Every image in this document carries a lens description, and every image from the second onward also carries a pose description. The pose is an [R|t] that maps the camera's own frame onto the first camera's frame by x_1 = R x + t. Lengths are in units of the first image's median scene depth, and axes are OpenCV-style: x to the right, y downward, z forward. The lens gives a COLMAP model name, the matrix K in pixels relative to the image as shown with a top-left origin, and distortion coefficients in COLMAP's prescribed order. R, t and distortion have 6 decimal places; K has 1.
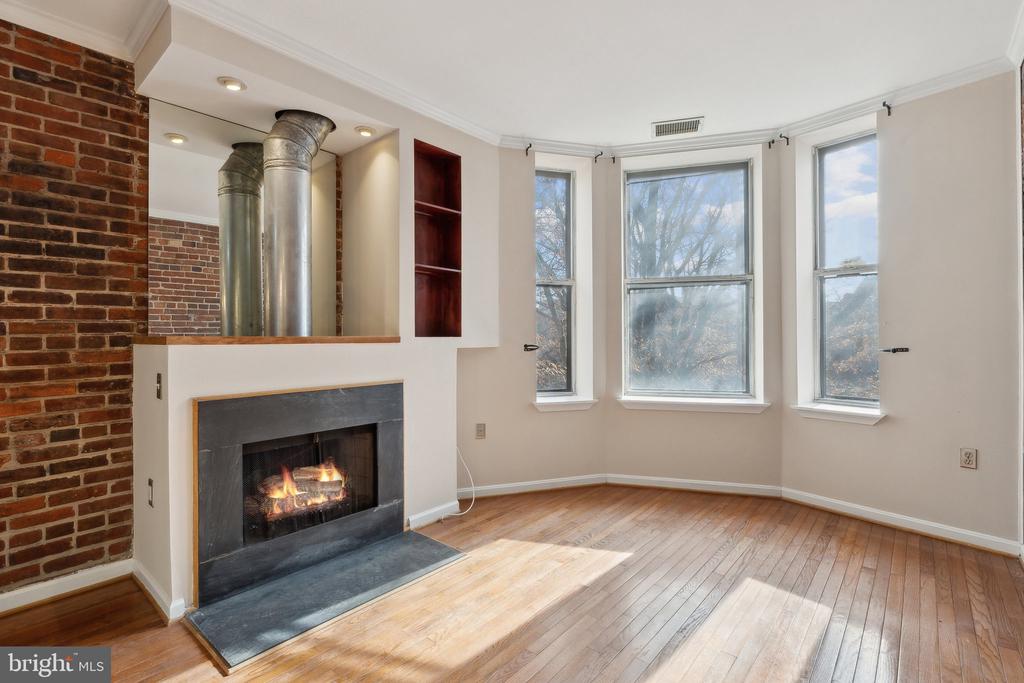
lens RADIAL K [[479.9, 0, 508.0], [0, 479.9, 335.5], [0, 0, 1]] dist [-0.009292, 0.000205]
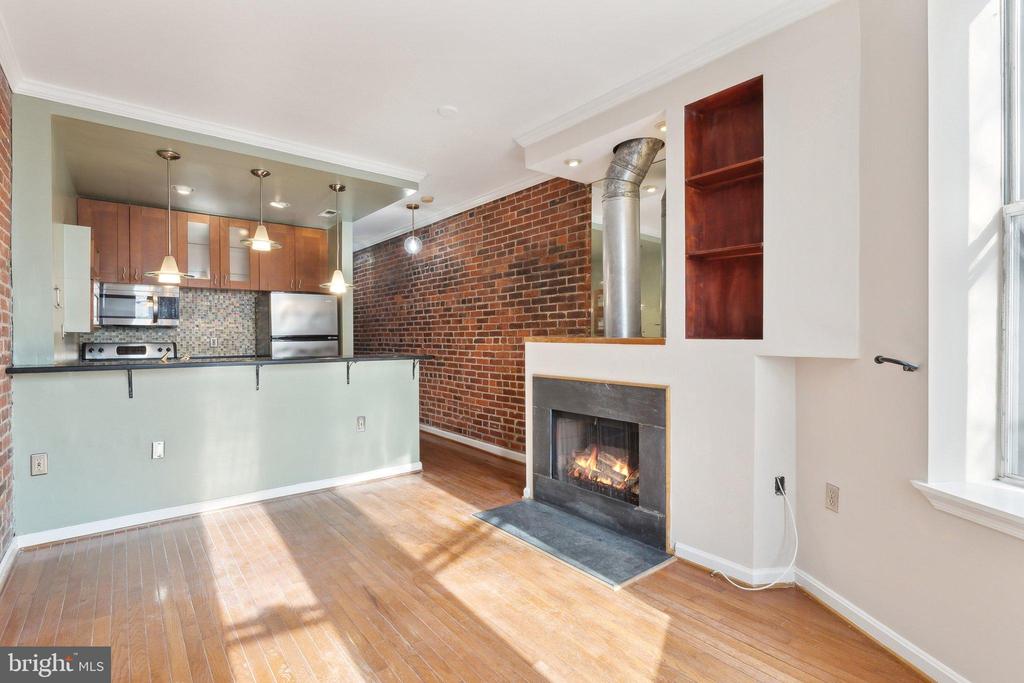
lens RADIAL K [[479.9, 0, 505.7], [0, 479.9, 339.6], [0, 0, 1]] dist [-0.009292, 0.000205]
pose [[-0.179198, 0.014423, -0.983707, 0.837352], [0.006739, 0.999887, 0.013432, -0.010545], [0.983790, -0.004222, -0.179275, 0.996456]]
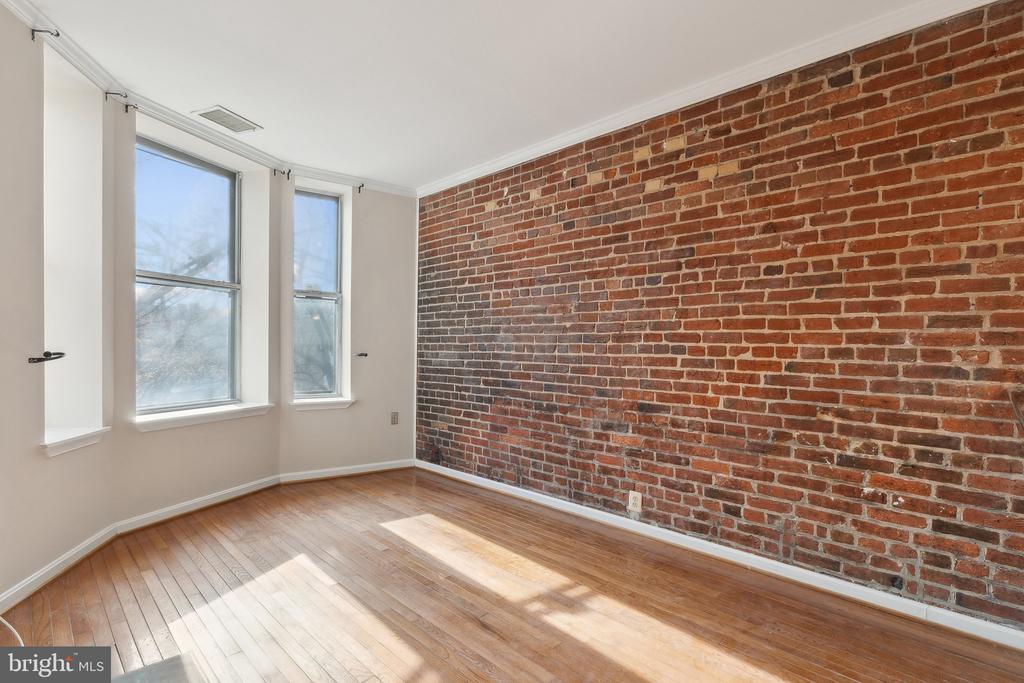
lens RADIAL K [[479.9, 0, 520.4], [0, 479.9, 359.7], [0, 0, 1]] dist [-0.009292, 0.000205]
pose [[0.039200, -0.019749, 0.999036, -0.763263], [-0.016286, 0.999659, 0.020401, 0.009322], [-0.999099, -0.017070, 0.038865, 0.516509]]
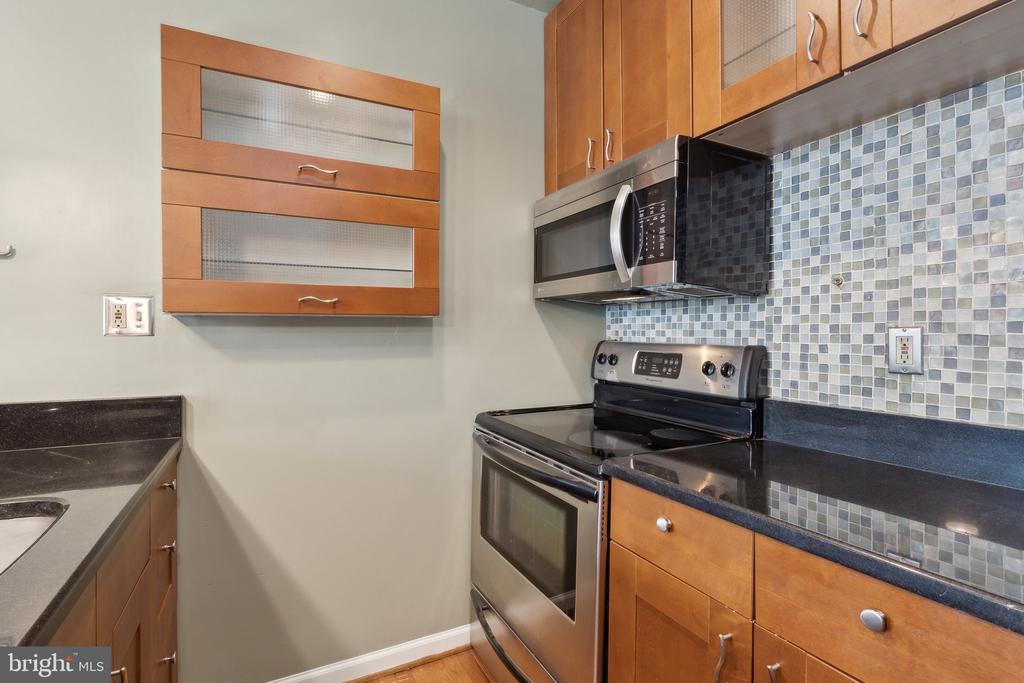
lens RADIAL K [[479.9, 0, 510.5], [0, 479.9, 334.1], [0, 0, 1]] dist [-0.009292, 0.000205]
pose [[-0.936450, 0.008512, 0.350698, -0.825841], [0.008847, 0.999961, -0.000647, 0.002496], [-0.350689, 0.002497, -0.936489, -0.099560]]
